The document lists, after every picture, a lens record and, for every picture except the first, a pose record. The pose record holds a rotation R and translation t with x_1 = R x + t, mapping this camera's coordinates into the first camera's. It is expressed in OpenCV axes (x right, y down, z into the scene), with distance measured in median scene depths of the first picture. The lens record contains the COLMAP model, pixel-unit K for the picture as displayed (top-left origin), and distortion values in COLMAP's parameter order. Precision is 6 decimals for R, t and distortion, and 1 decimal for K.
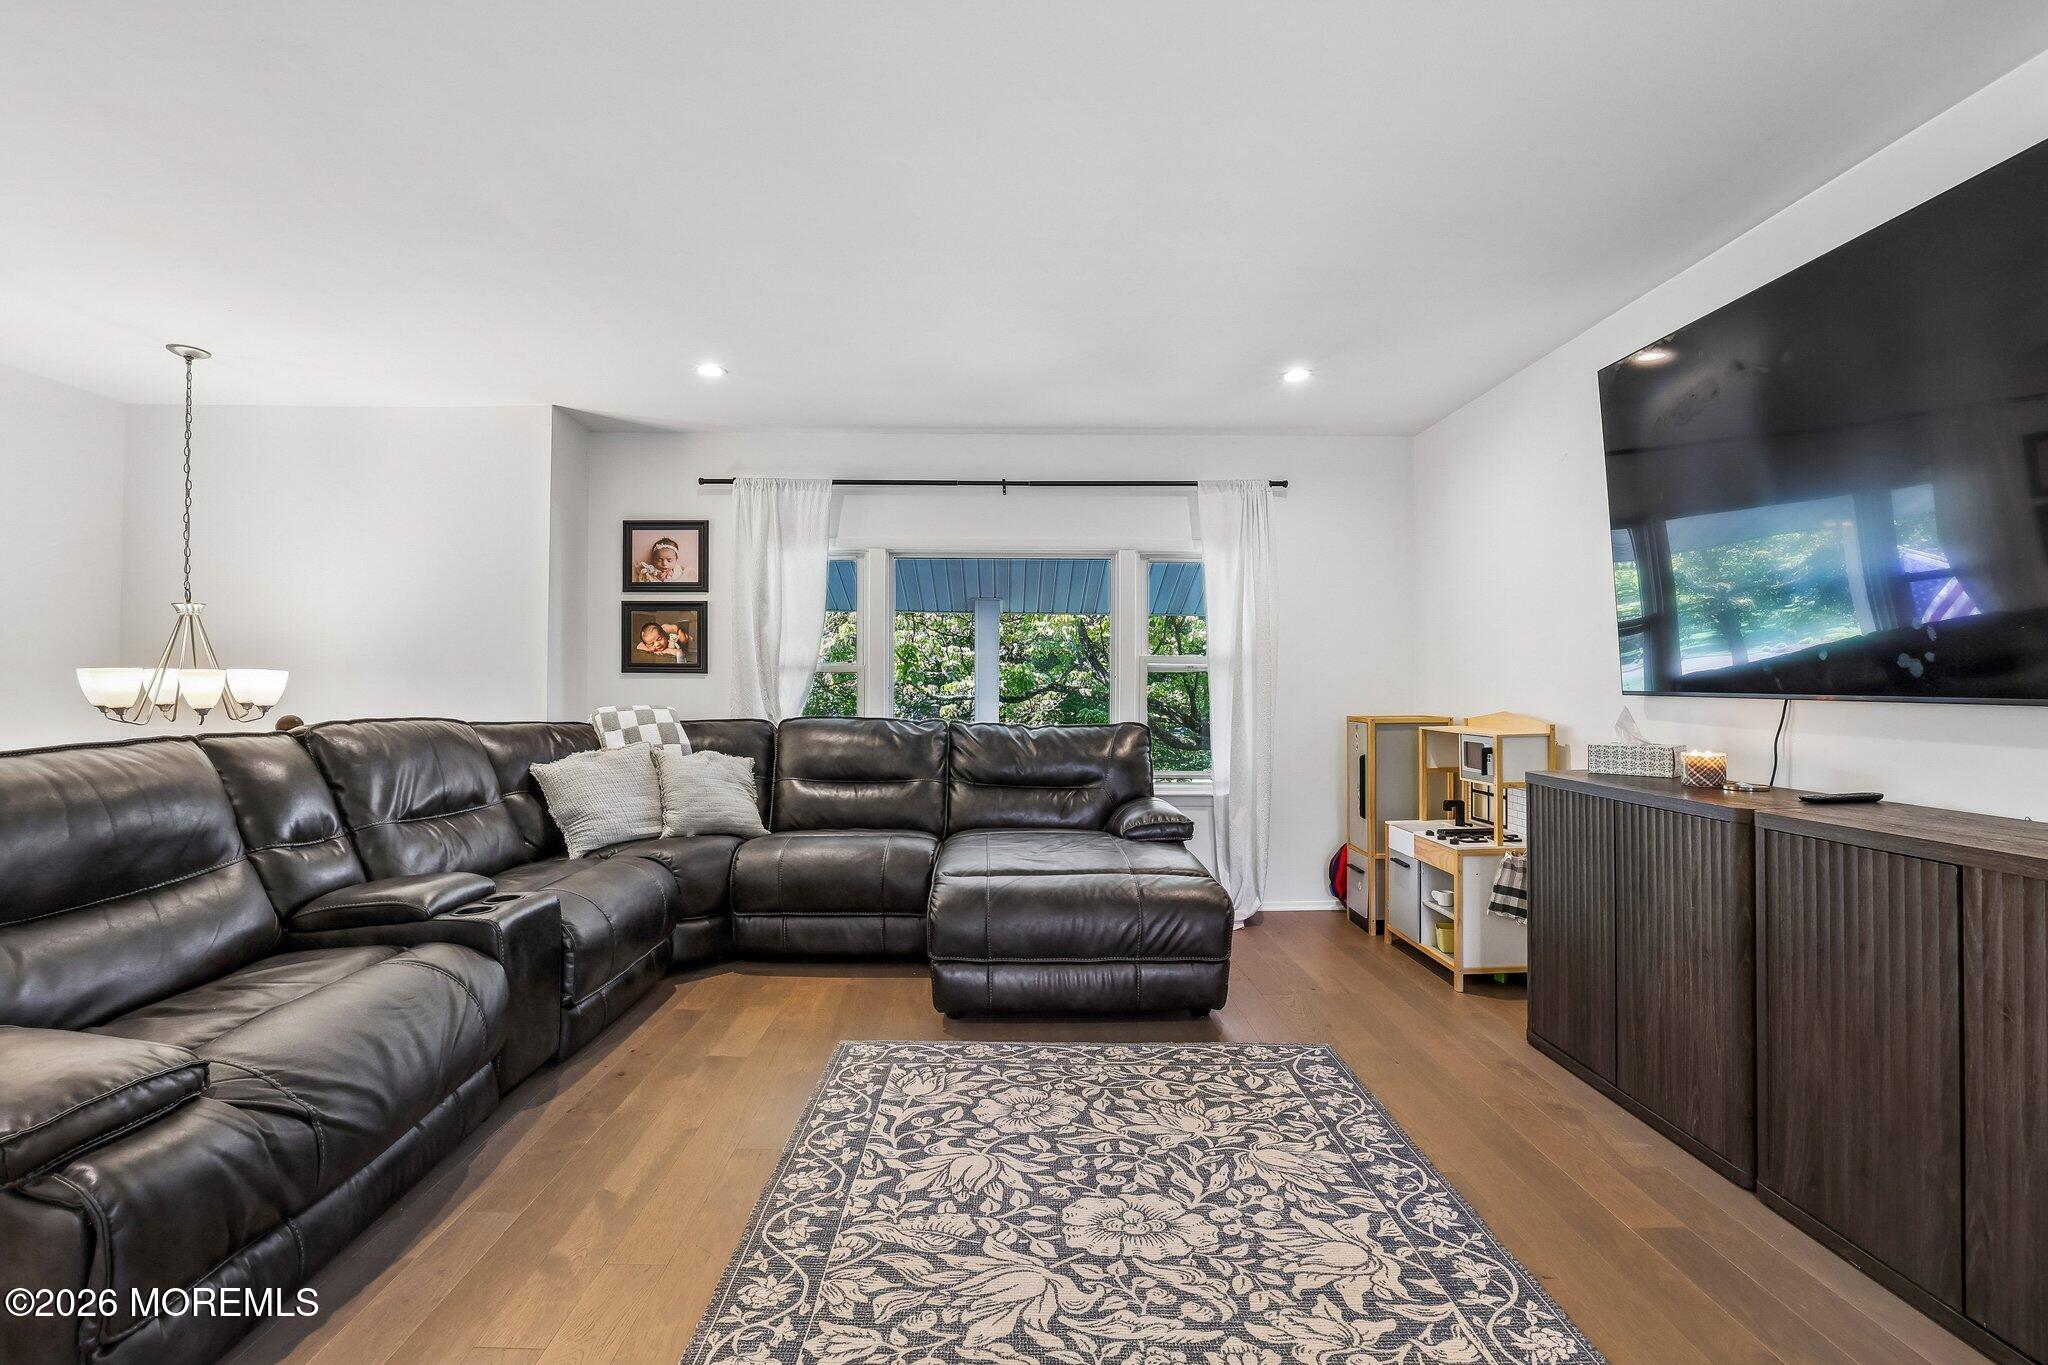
lens RADIAL K [[890.9, 0, 1014.1], [0, 890.9, 678.6], [0, 0, 1]] dist [-0.050037, 0.020347]
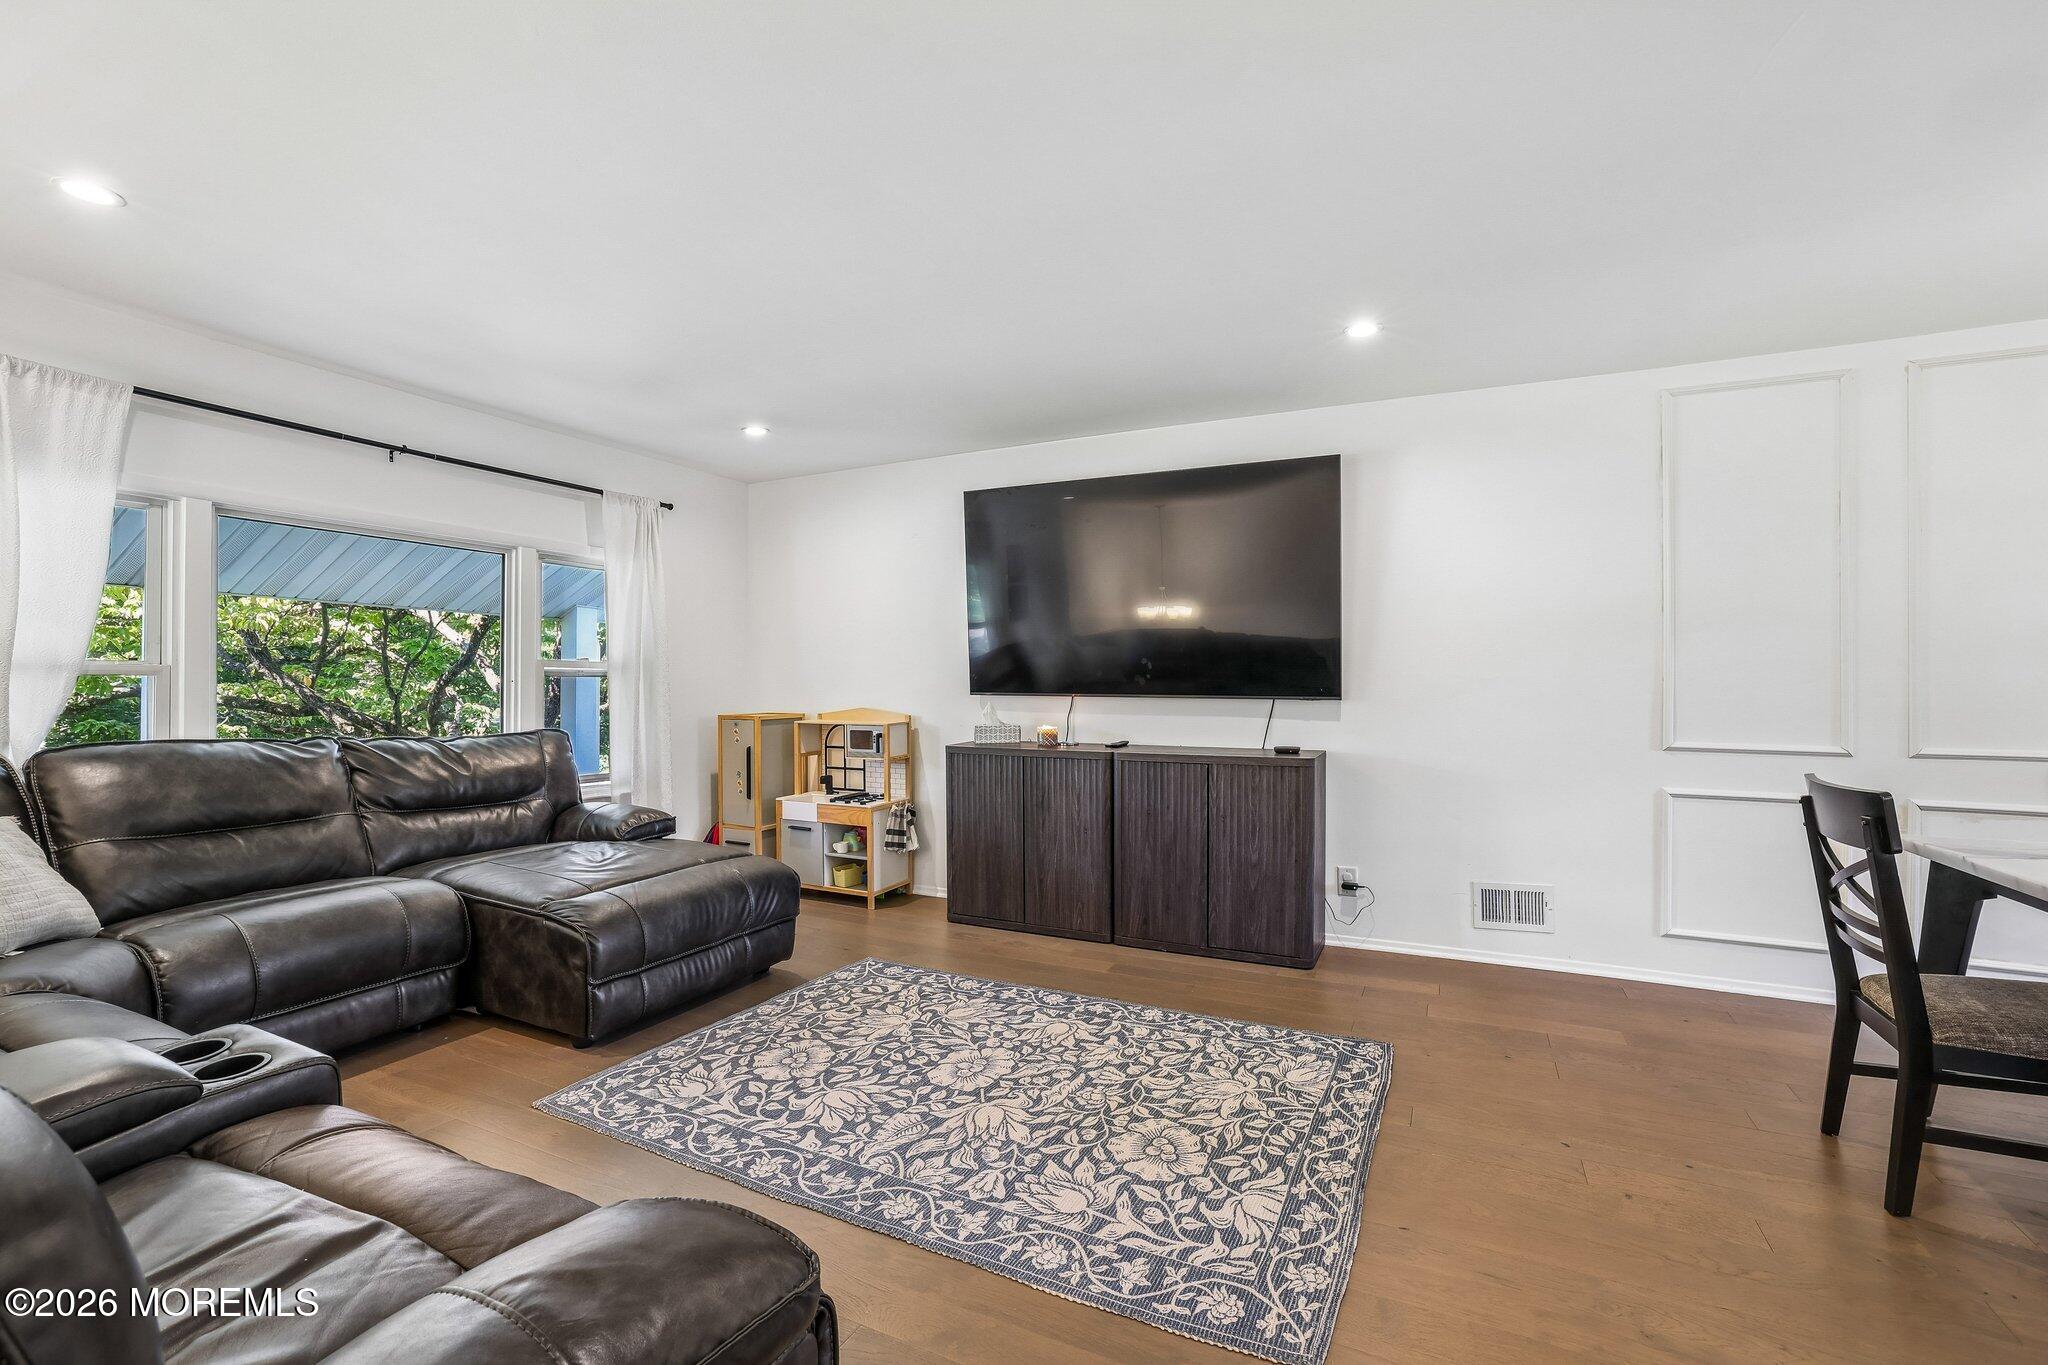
lens RADIAL K [[890.9, 0, 1014.1], [0, 890.9, 678.6], [0, 0, 1]] dist [-0.050037, 0.020347]
pose [[0.457818, 0.002307, 0.889043, -0.924693], [-0.004158, 0.999991, -0.000453, -0.014254], [-0.889036, -0.003489, 0.457823, 0.225244]]
